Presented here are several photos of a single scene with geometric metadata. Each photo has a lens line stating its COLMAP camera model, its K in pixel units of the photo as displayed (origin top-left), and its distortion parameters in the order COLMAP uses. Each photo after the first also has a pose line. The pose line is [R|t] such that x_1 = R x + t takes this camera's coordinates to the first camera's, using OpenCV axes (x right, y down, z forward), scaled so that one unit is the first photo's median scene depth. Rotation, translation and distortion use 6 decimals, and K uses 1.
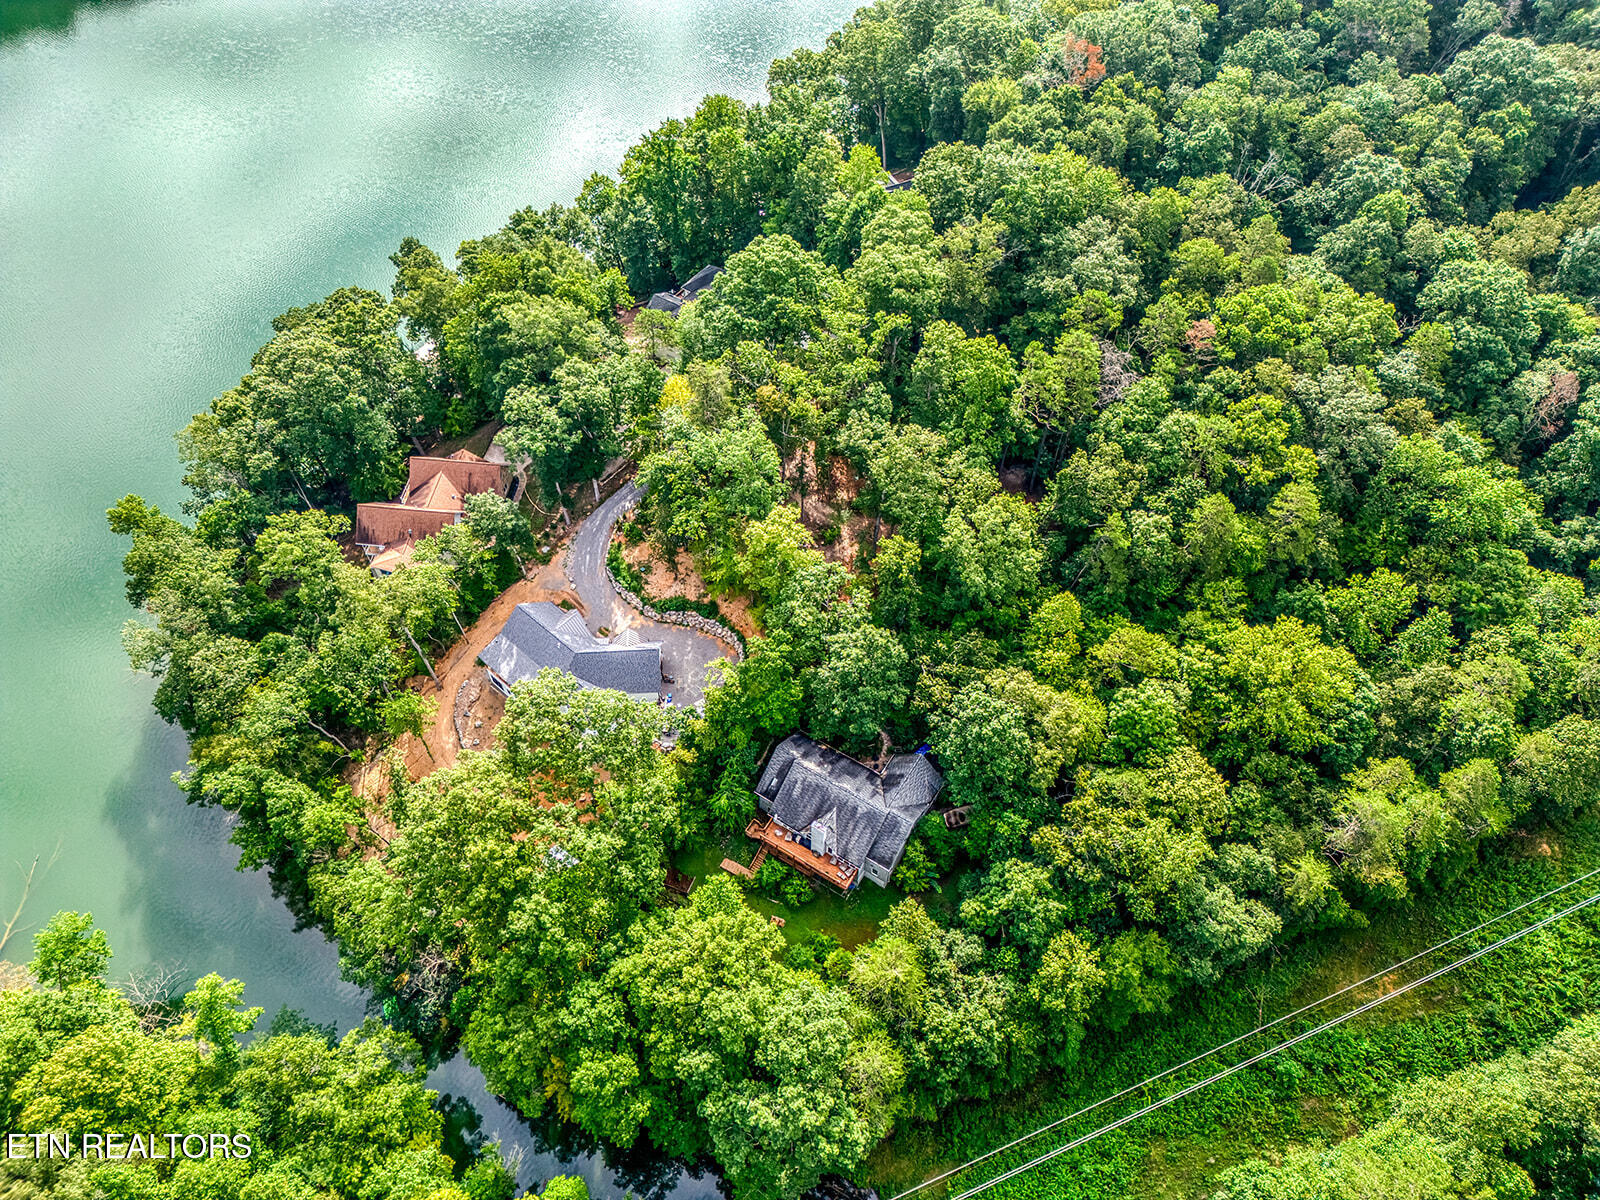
lens RADIAL K [[1126.3, 0, 803.0], [0, 1126.3, 598.0], [0, 0, 1]] dist [0.044846, -0.044711]
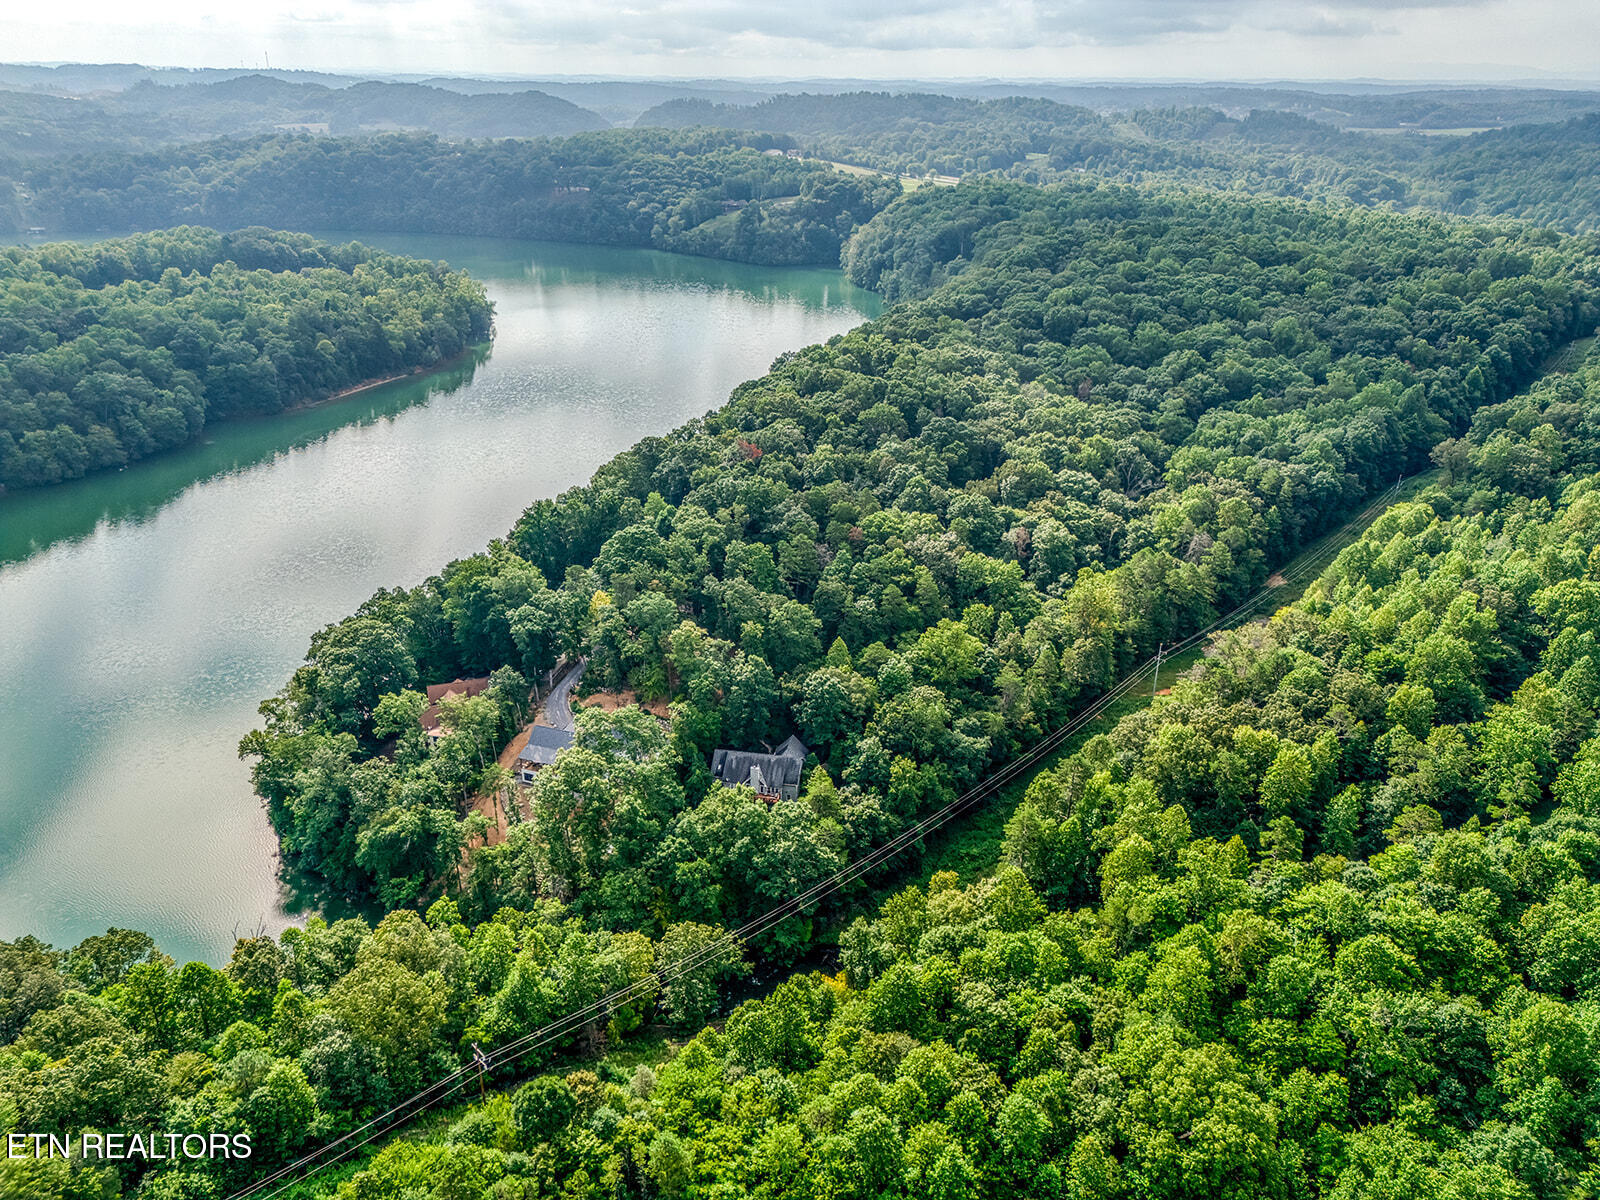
lens RADIAL K [[1128.9, 0, 798.8], [0, 1128.9, 599.4], [0, 0, 1]] dist [0.004455, 0.000220]
pose [[0.924385, -0.155980, 0.348114, -0.446195], [0.299987, 0.860949, -0.410822, 0.649457], [-0.235629, 0.484188, 0.842640, -0.582334]]
